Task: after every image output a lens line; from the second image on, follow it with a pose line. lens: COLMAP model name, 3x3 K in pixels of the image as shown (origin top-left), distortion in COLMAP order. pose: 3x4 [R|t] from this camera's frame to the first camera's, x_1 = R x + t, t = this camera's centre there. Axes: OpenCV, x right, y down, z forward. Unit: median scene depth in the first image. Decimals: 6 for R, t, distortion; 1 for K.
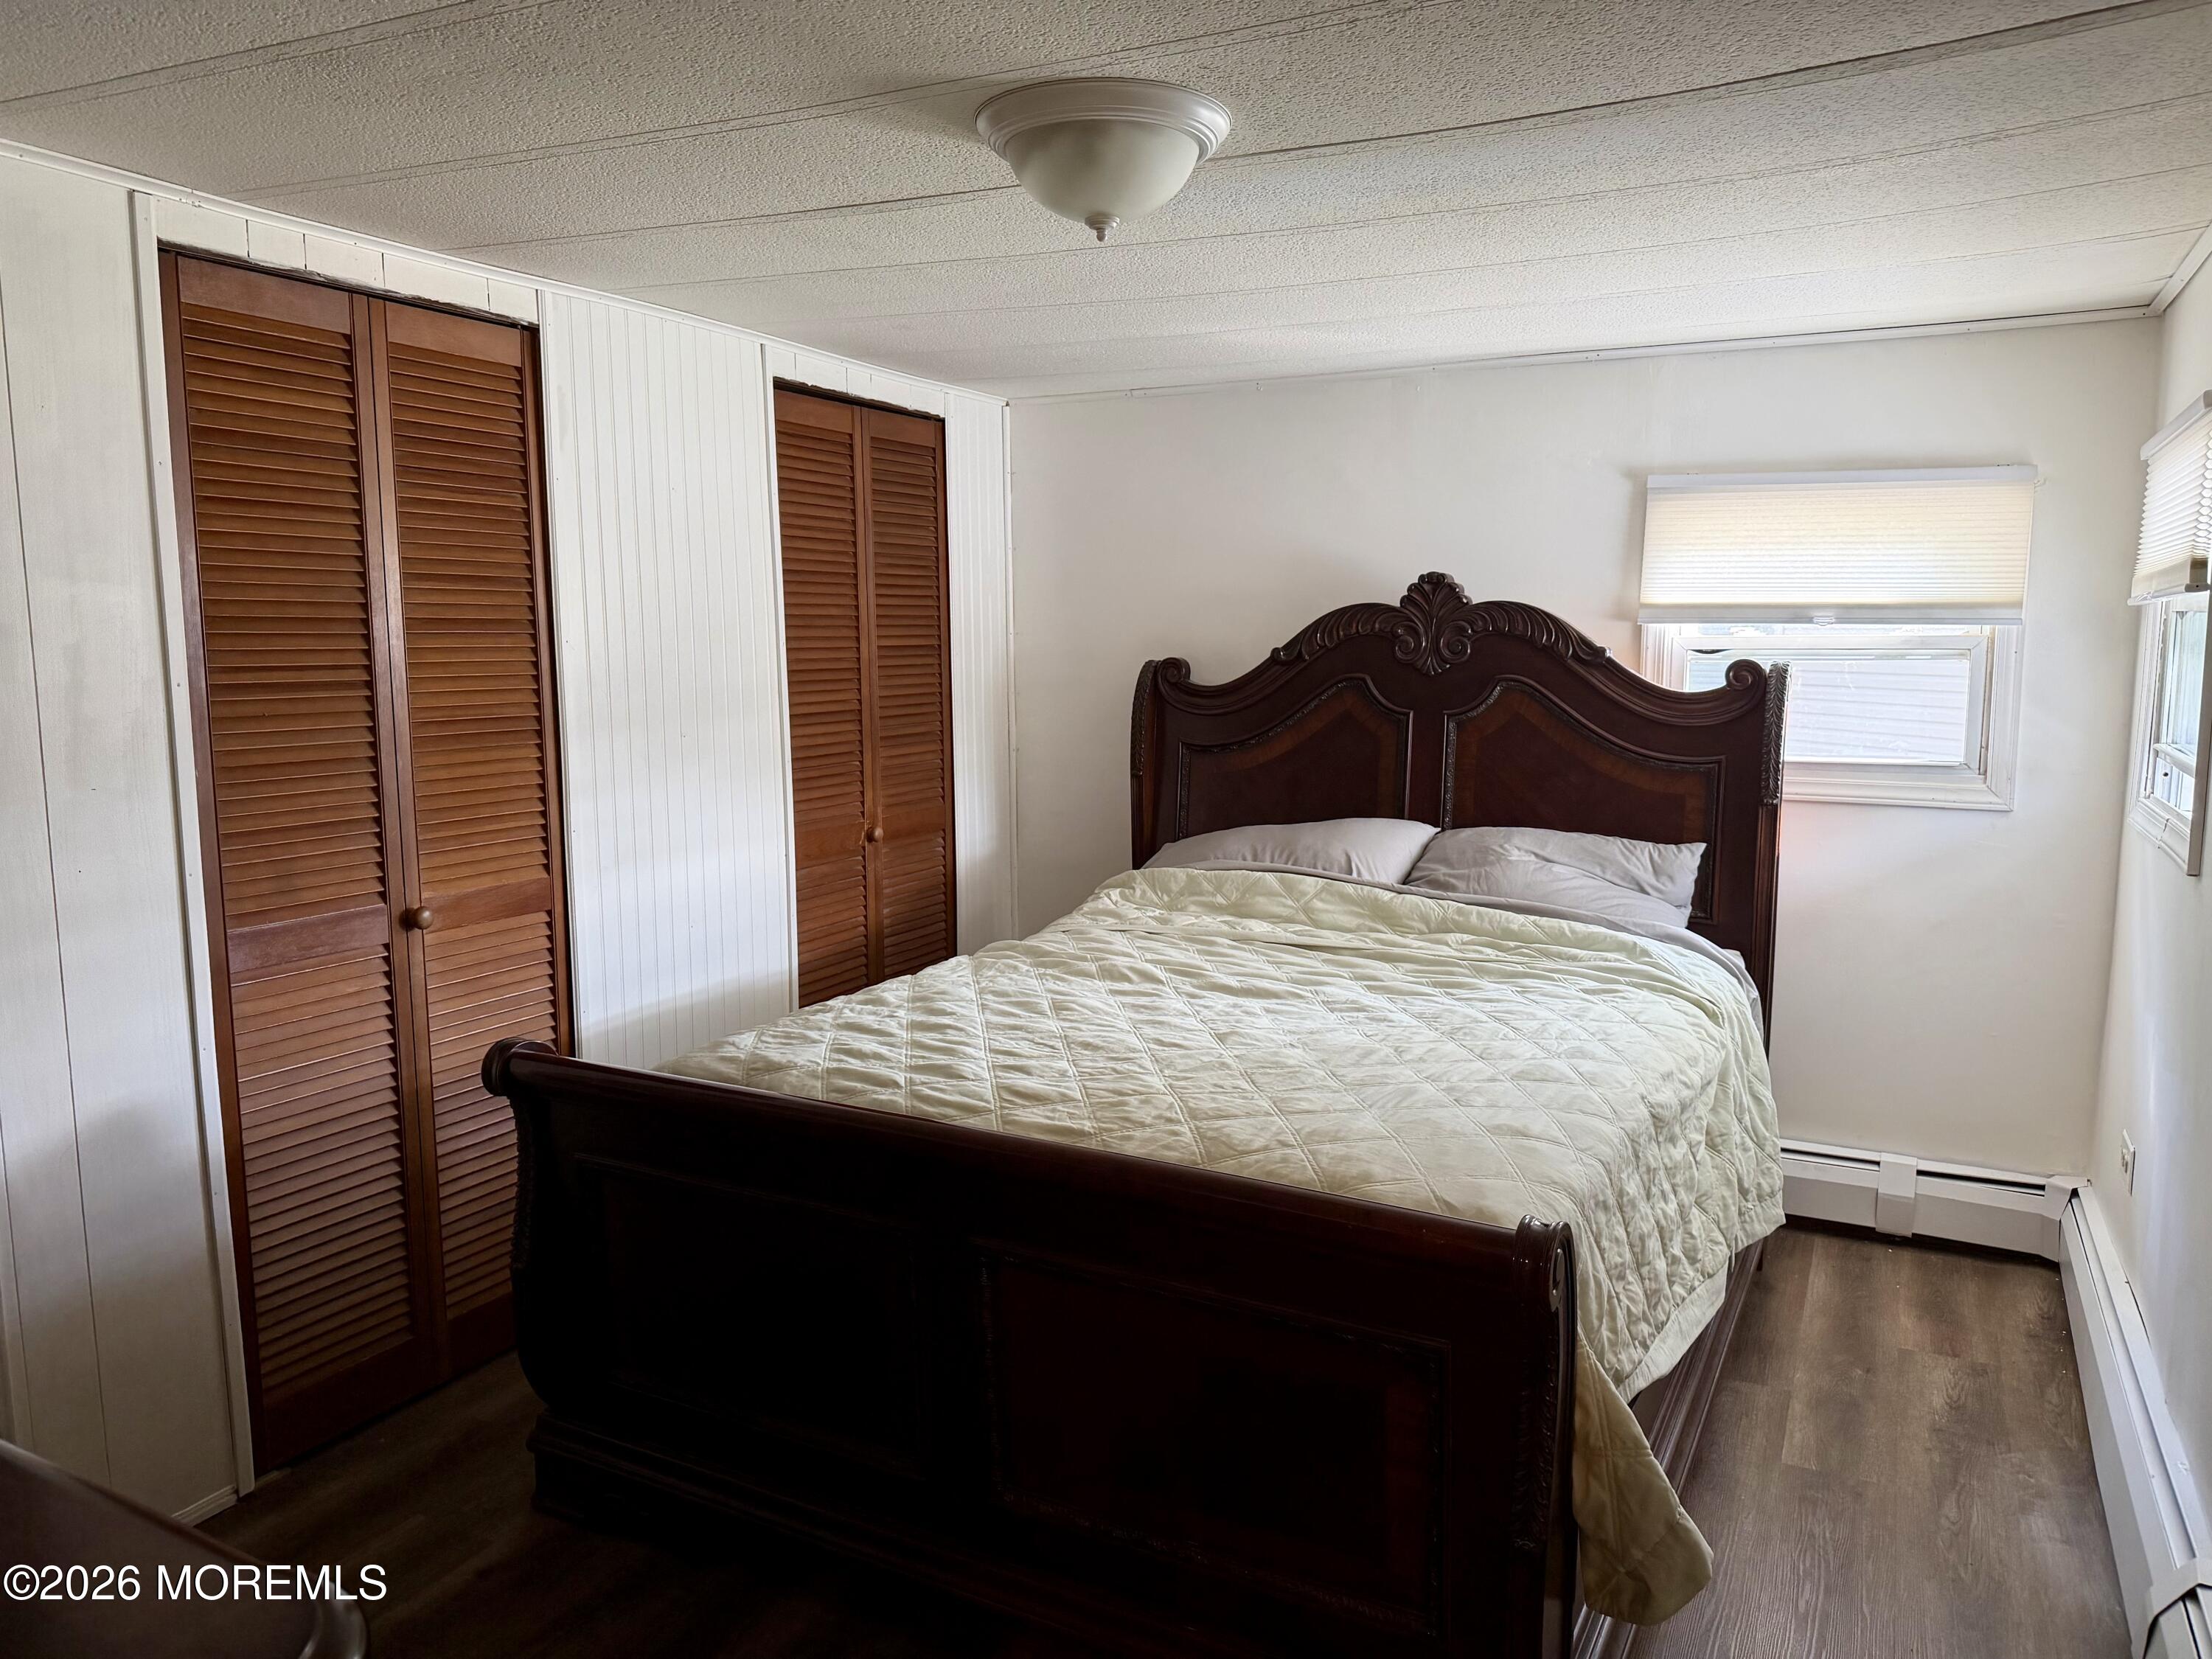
lens RADIAL K [[1577.9, 0, 1116.0], [0, 1577.9, 834.4], [0, 0, 1]] dist [0.072060, -0.090033]
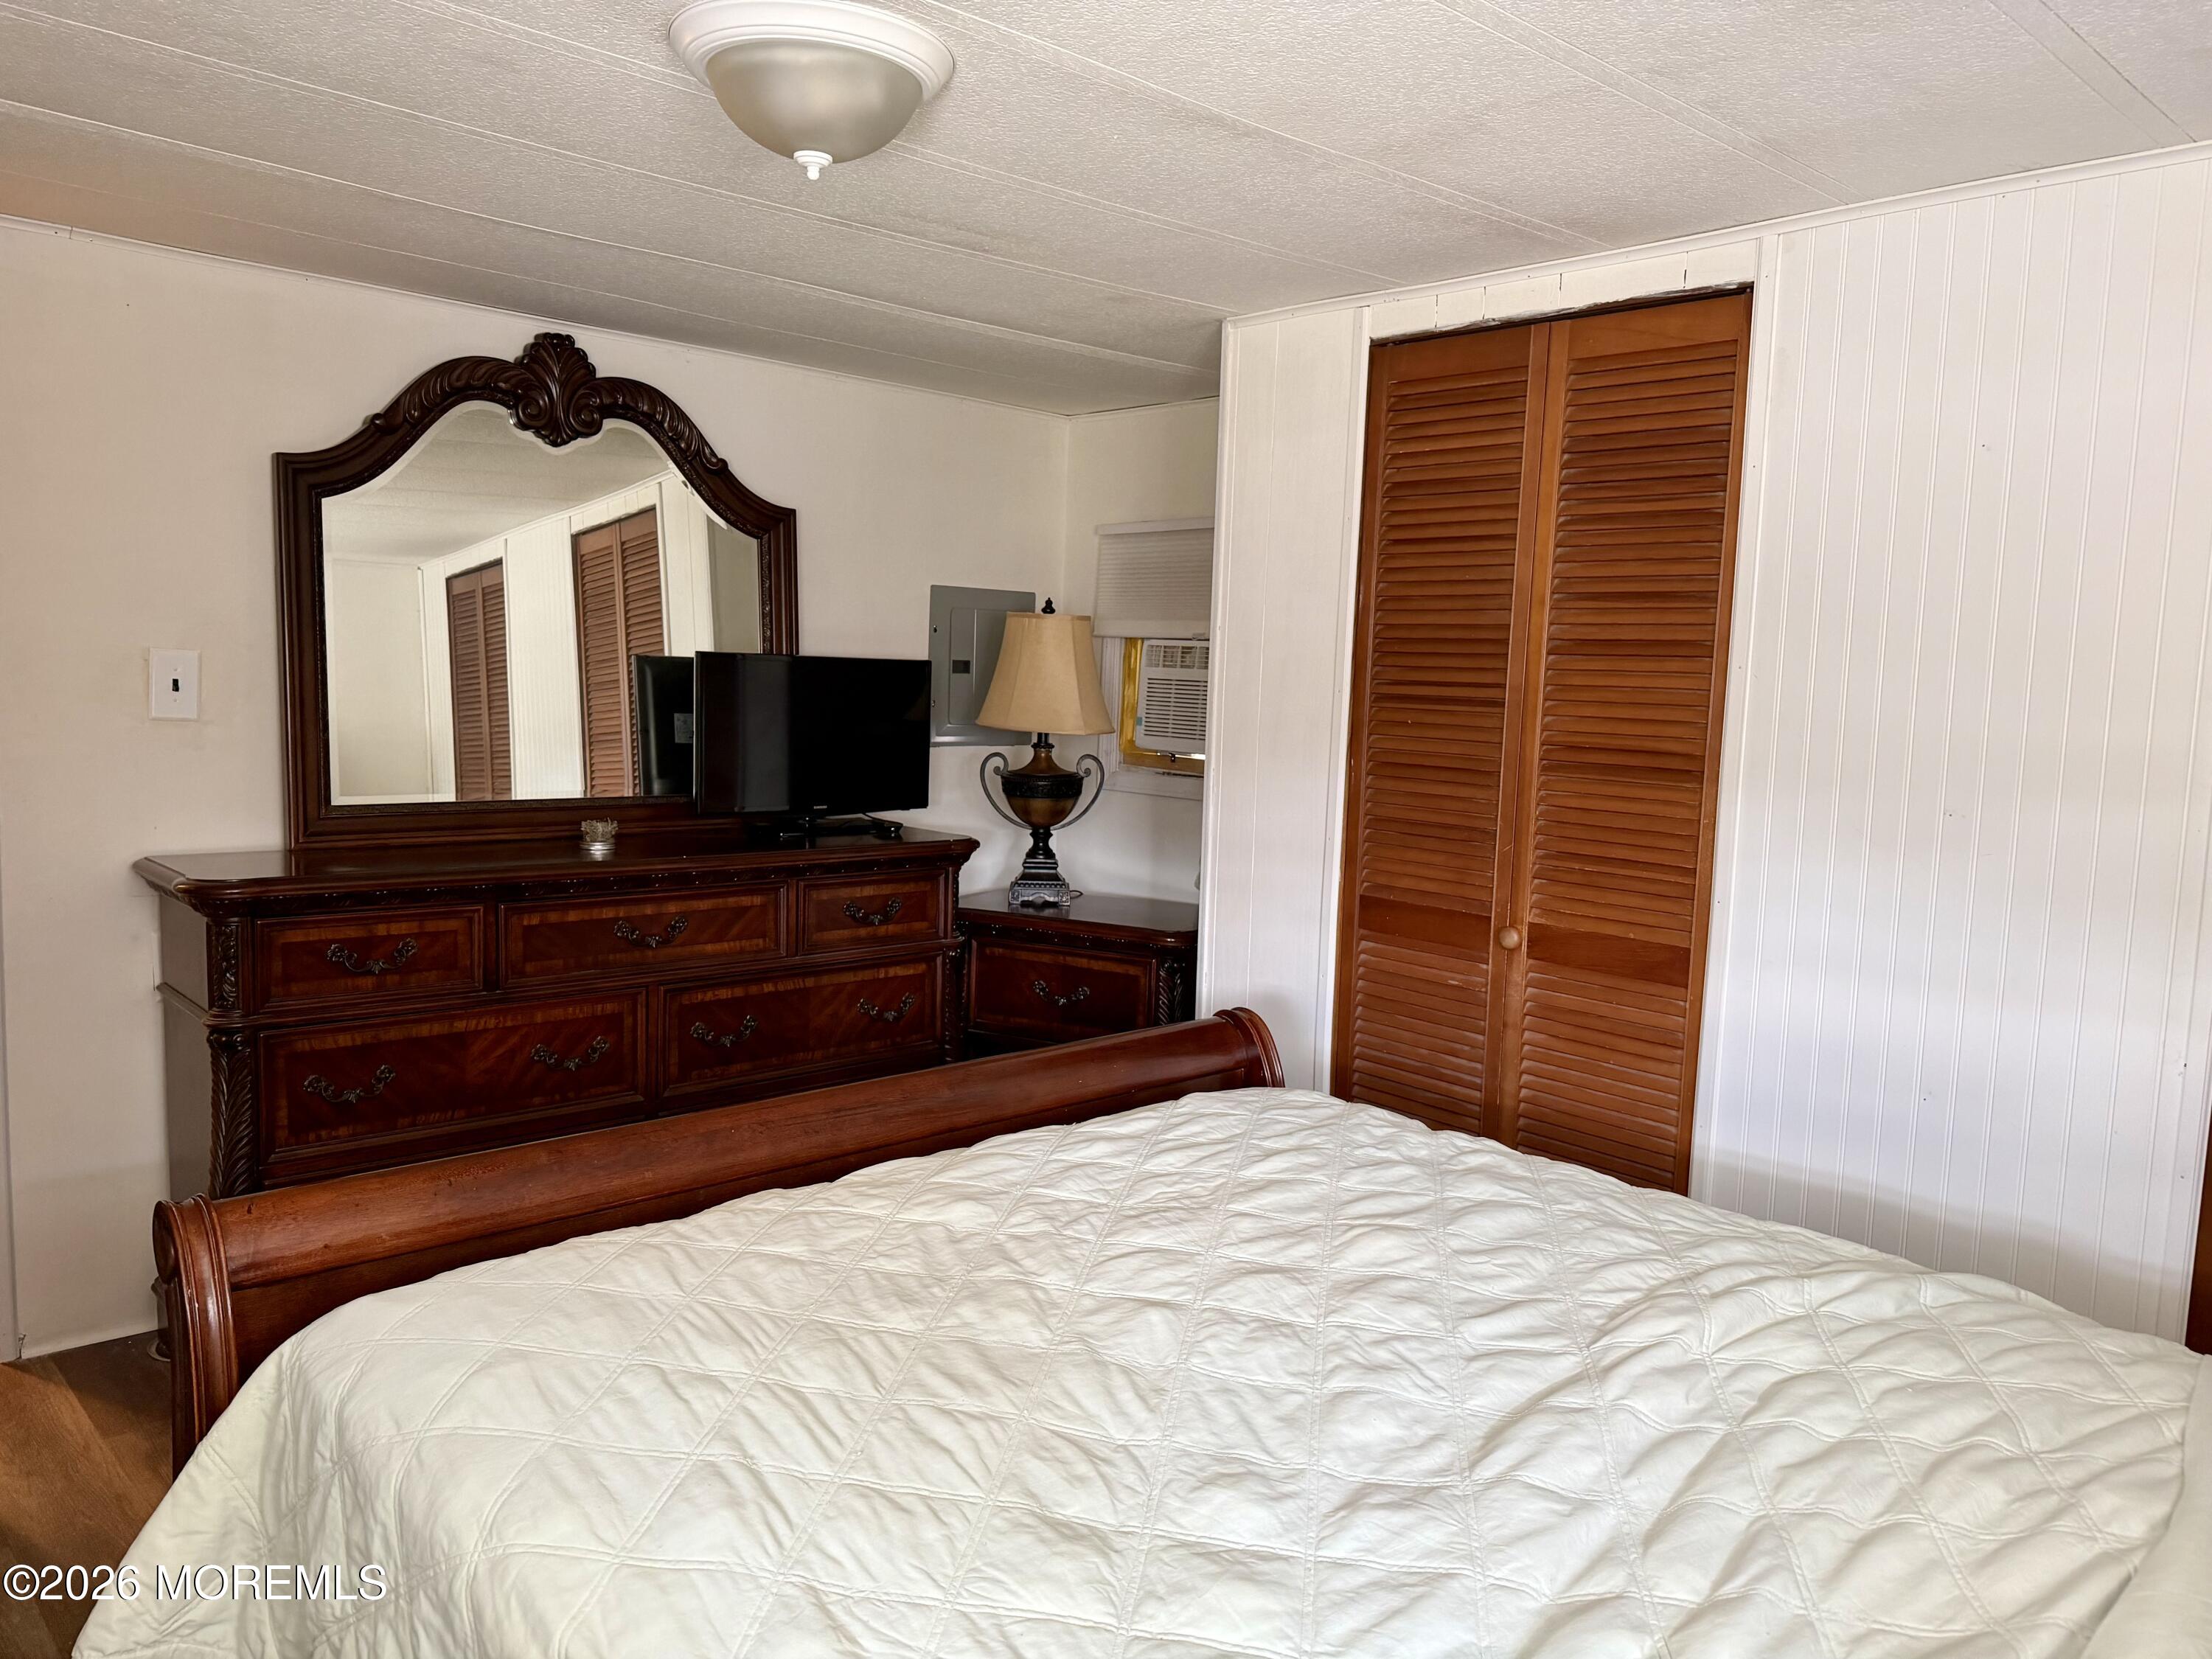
lens RADIAL K [[1577.9, 0, 1116.0], [0, 1577.9, 834.4], [0, 0, 1]] dist [0.072060, -0.090033]
pose [[-0.346007, 0.094709, -0.933439, 0.573488], [-0.156271, 0.975177, 0.156870, -0.126574], [0.925126, 0.200148, -0.322618, 1.072413]]
